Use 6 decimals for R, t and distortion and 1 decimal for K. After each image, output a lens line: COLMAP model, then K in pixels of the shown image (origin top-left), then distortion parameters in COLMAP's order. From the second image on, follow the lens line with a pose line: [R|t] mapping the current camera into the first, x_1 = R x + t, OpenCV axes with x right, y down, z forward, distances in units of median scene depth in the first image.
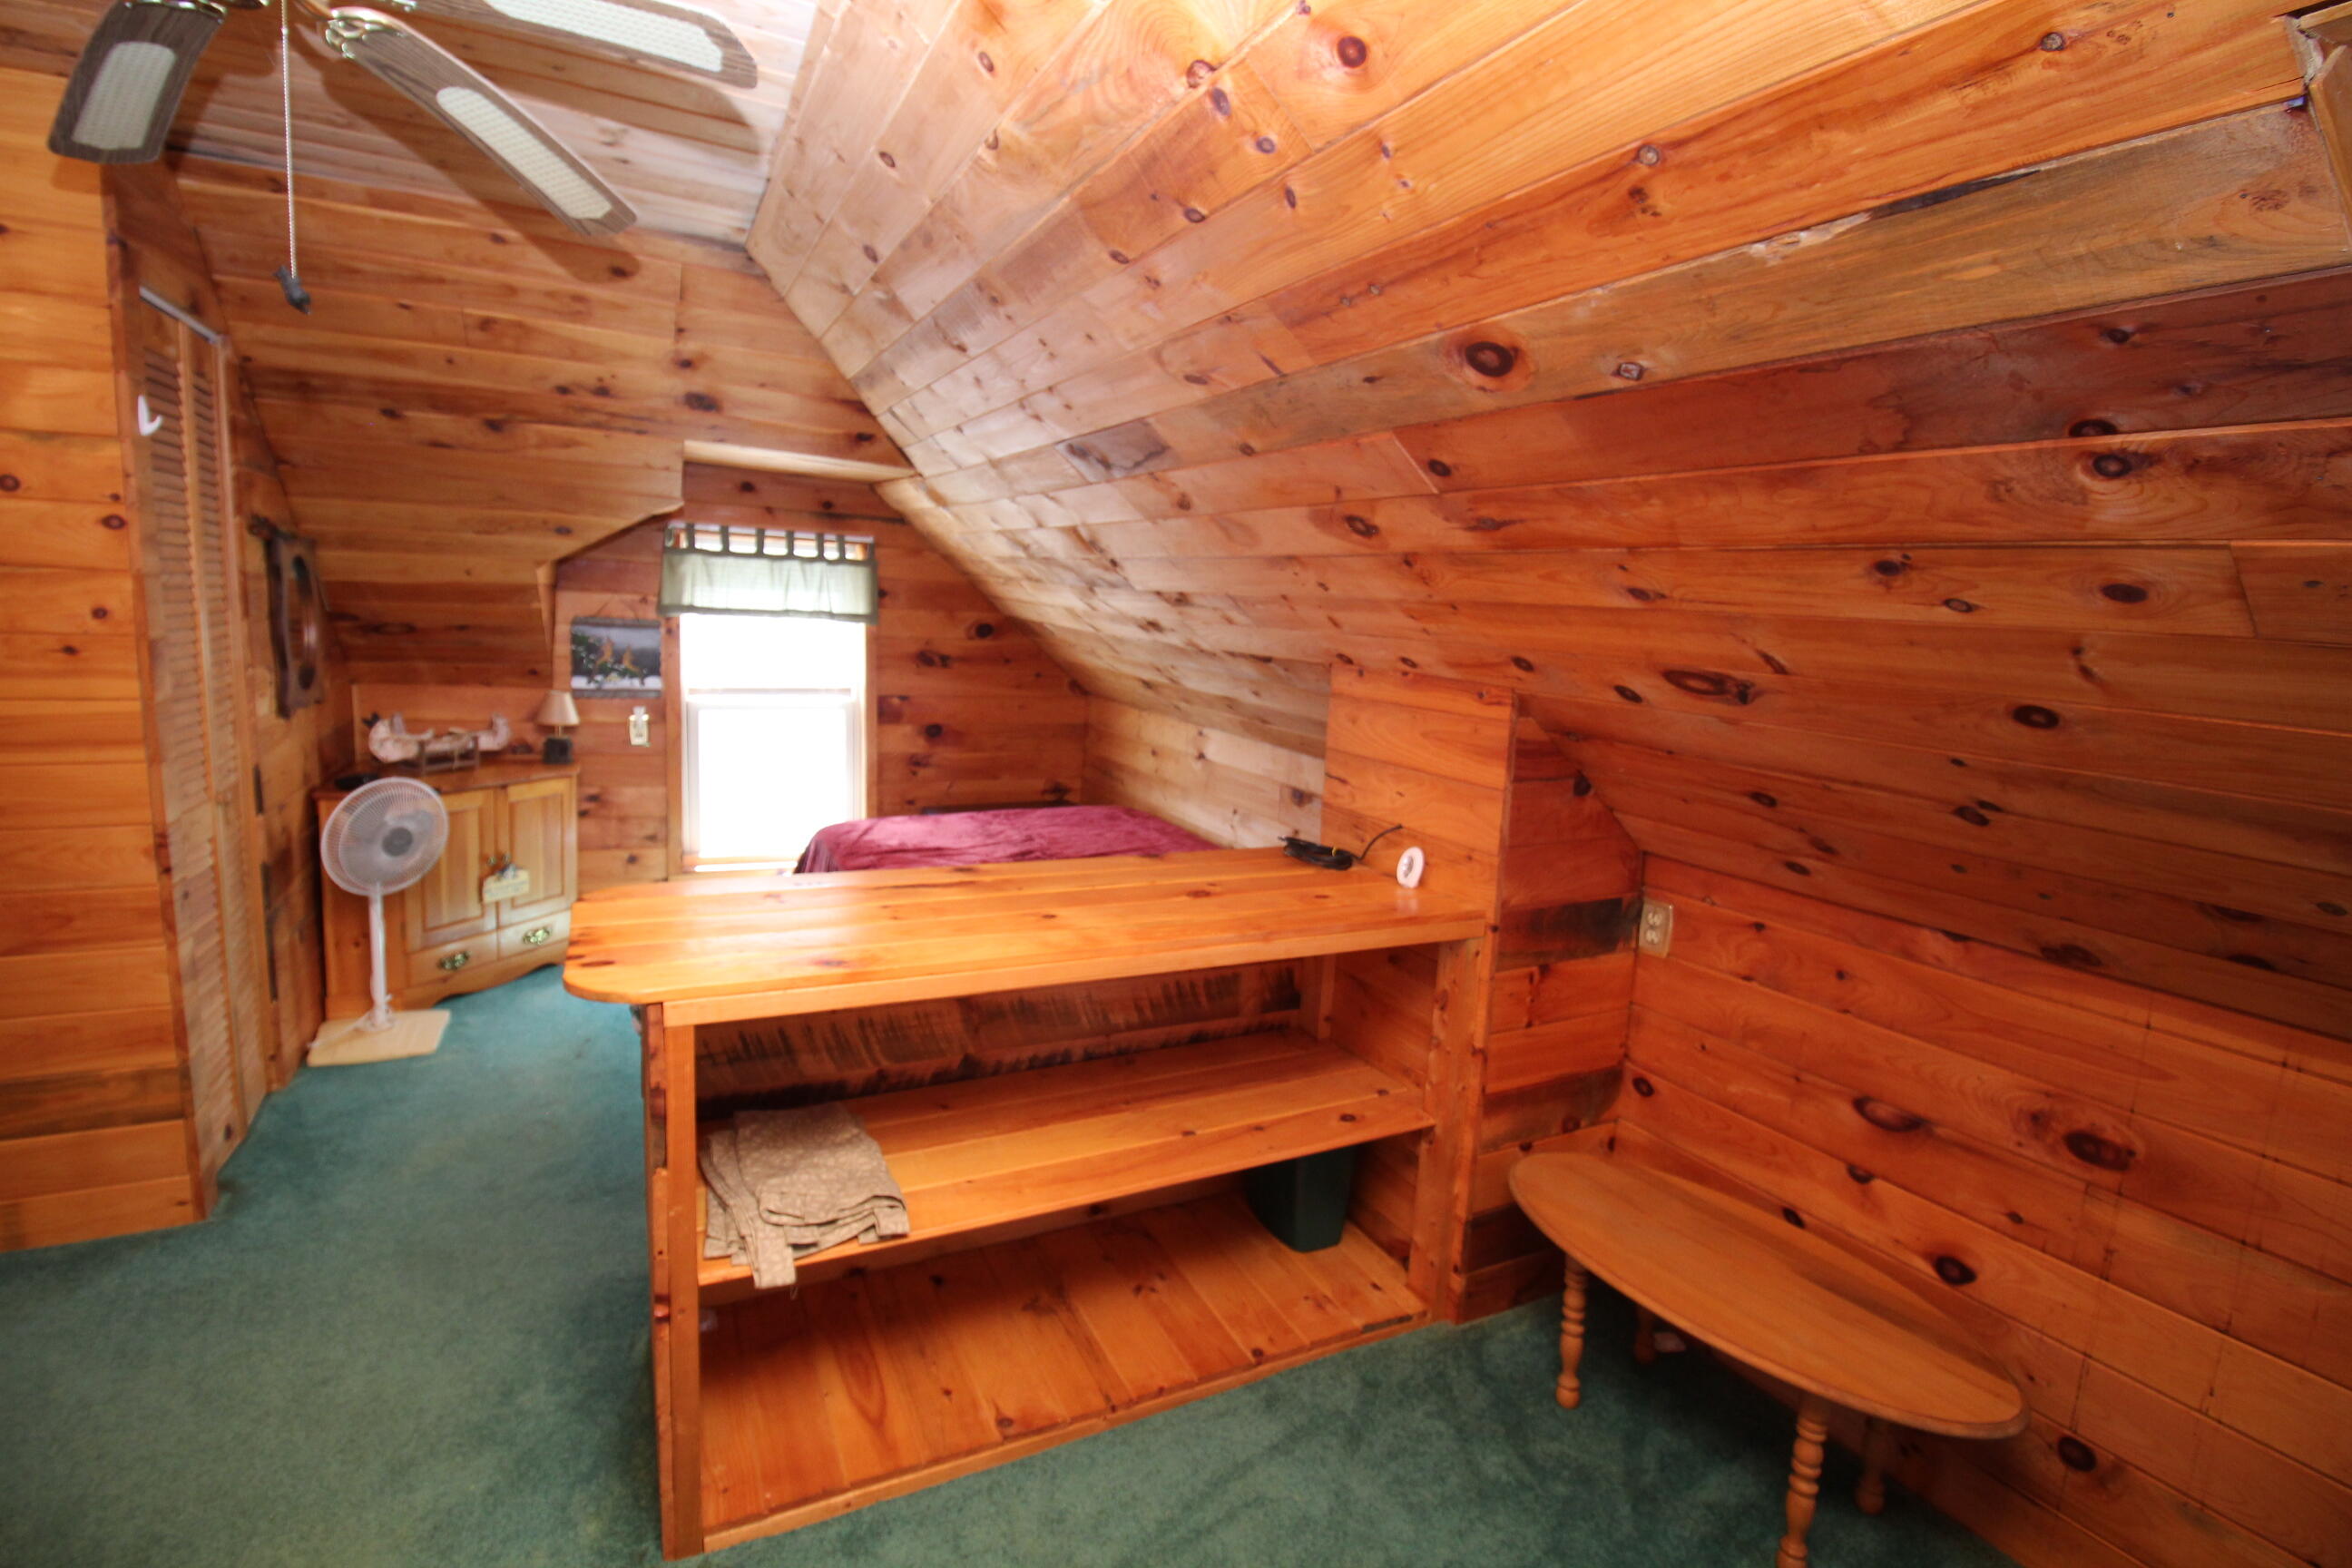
lens RADIAL K [[1090.3, 0, 1163.5], [0, 1090.3, 771.1], [0, 0, 1]] dist [0.002655, -0.013810]
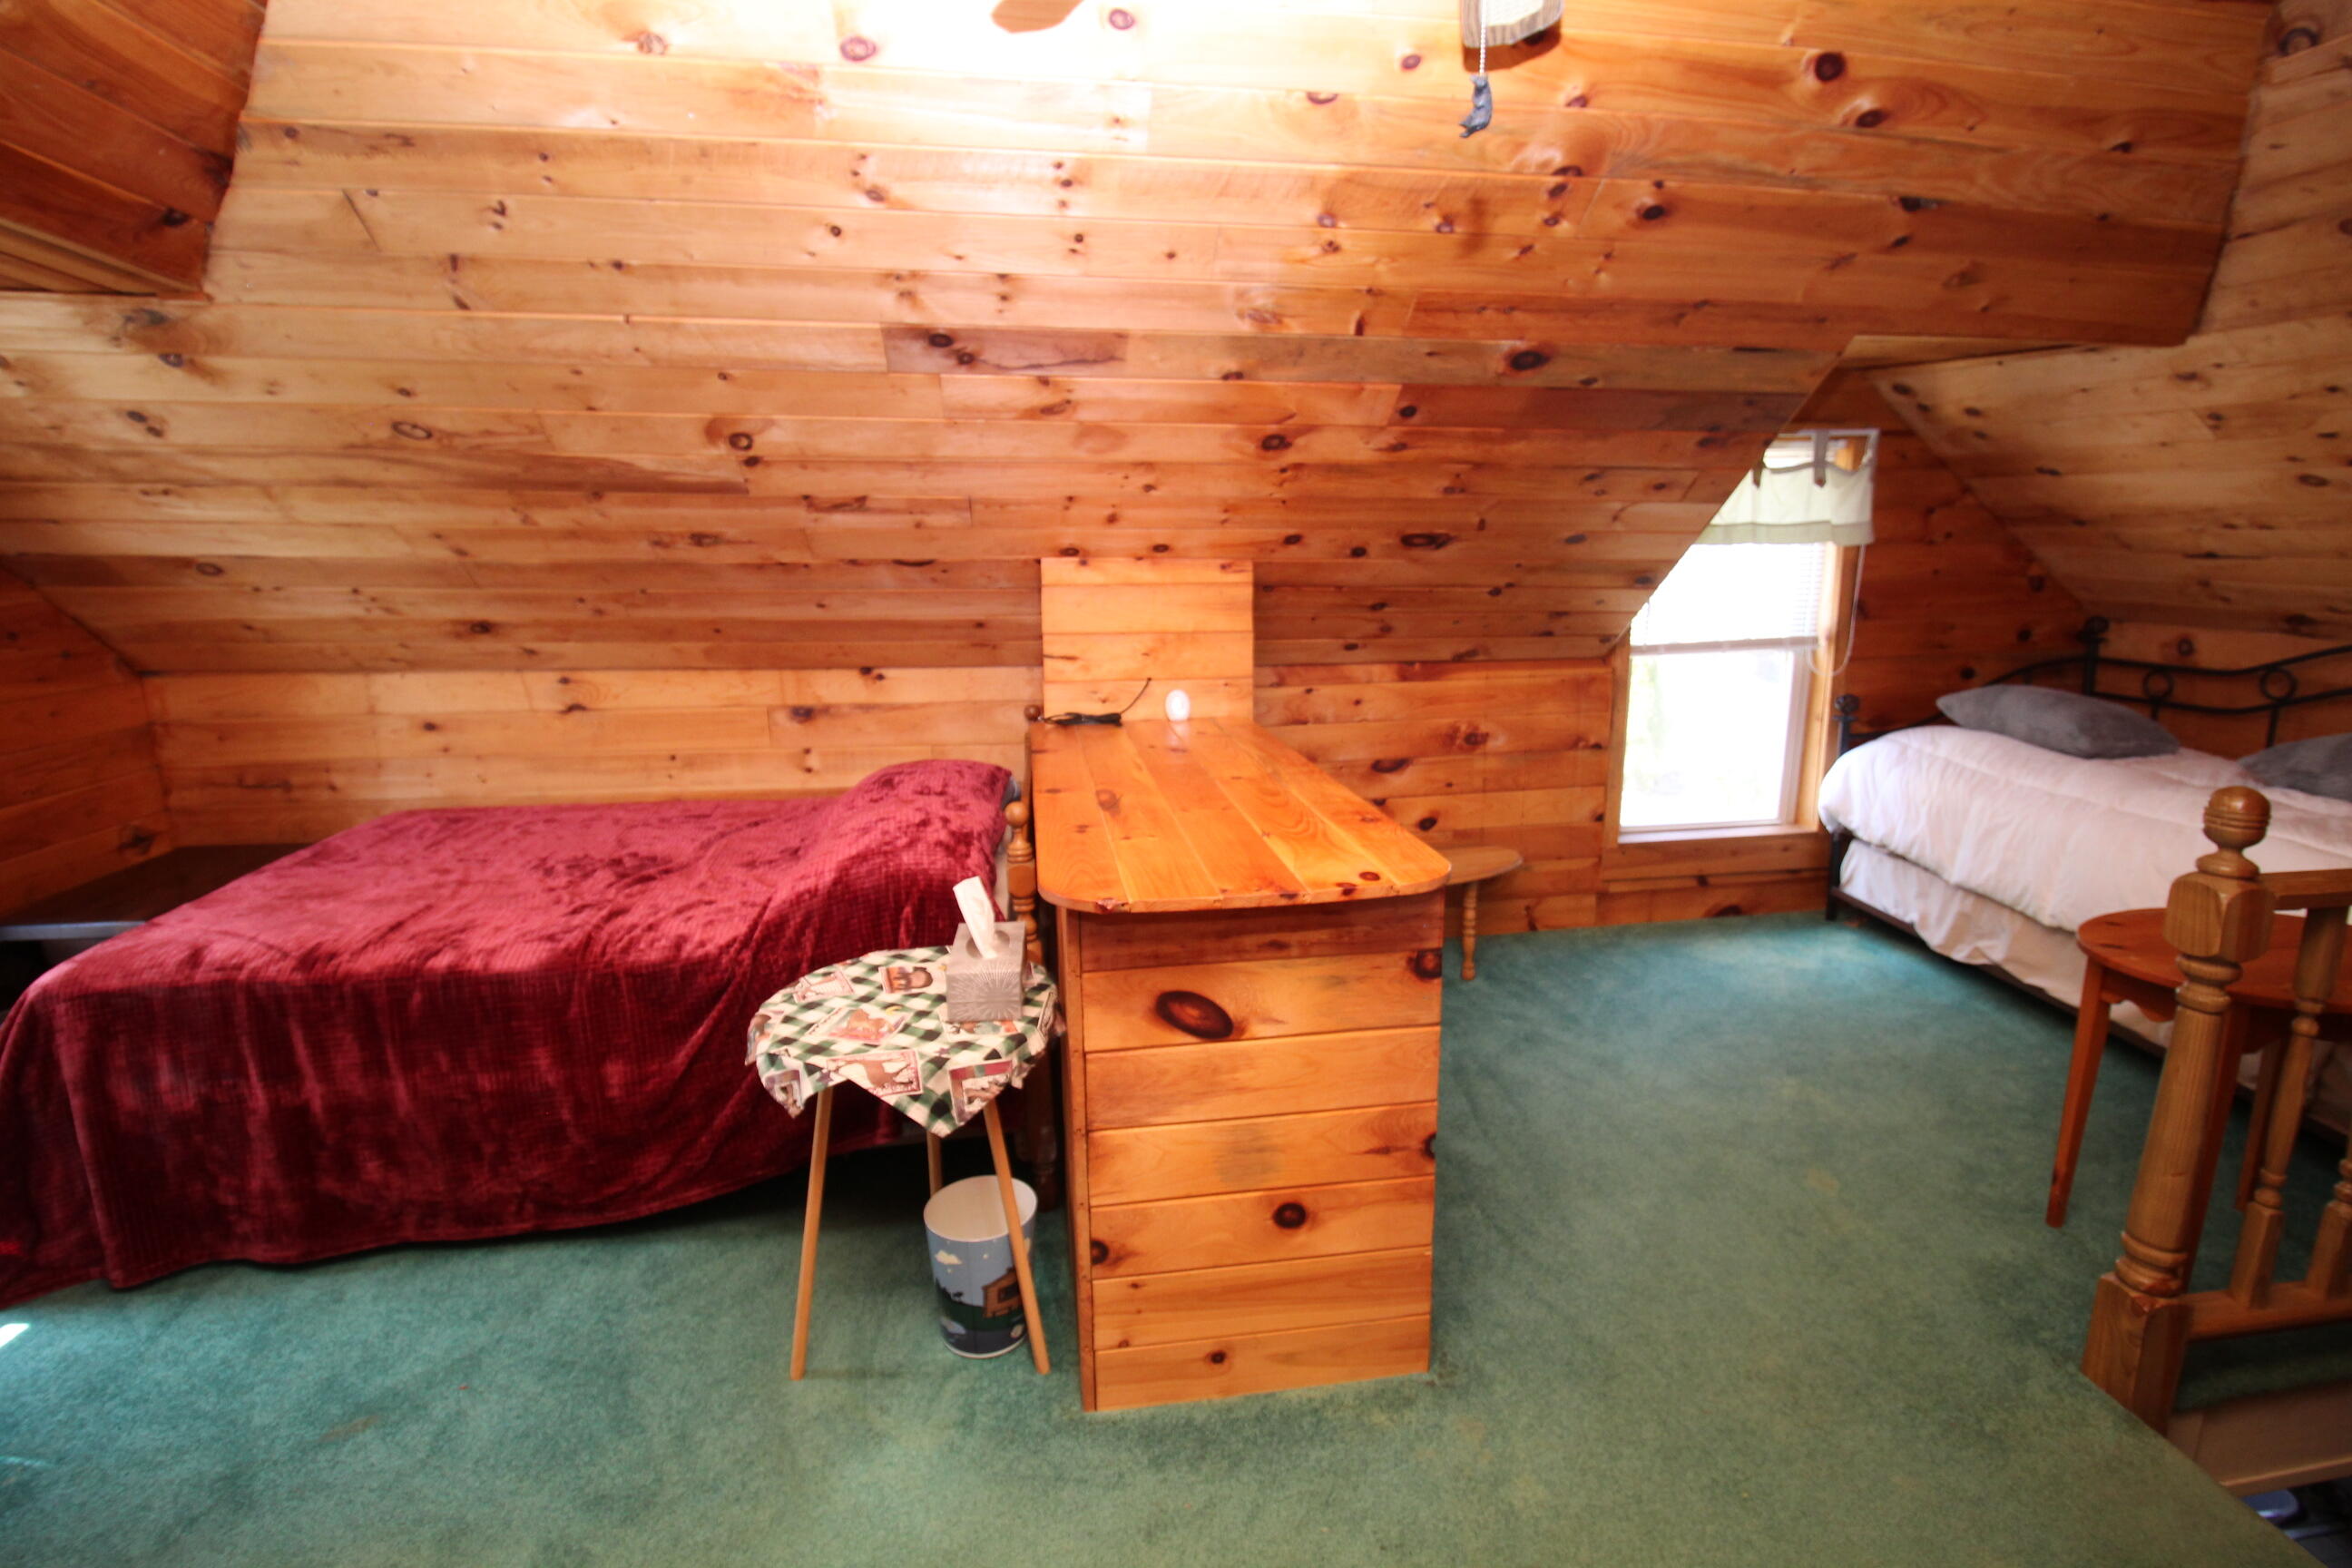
lens RADIAL K [[1084.5, 0, 1167.4], [0, 1084.5, 769.1], [0, 0, 1]] dist [-0.001177, -0.011777]
pose [[0.323150, -0.239619, 0.915509, -0.528701], [0.164538, 0.966905, 0.194993, -0.050437], [-0.931934, 0.087624, 0.351881, 0.297774]]
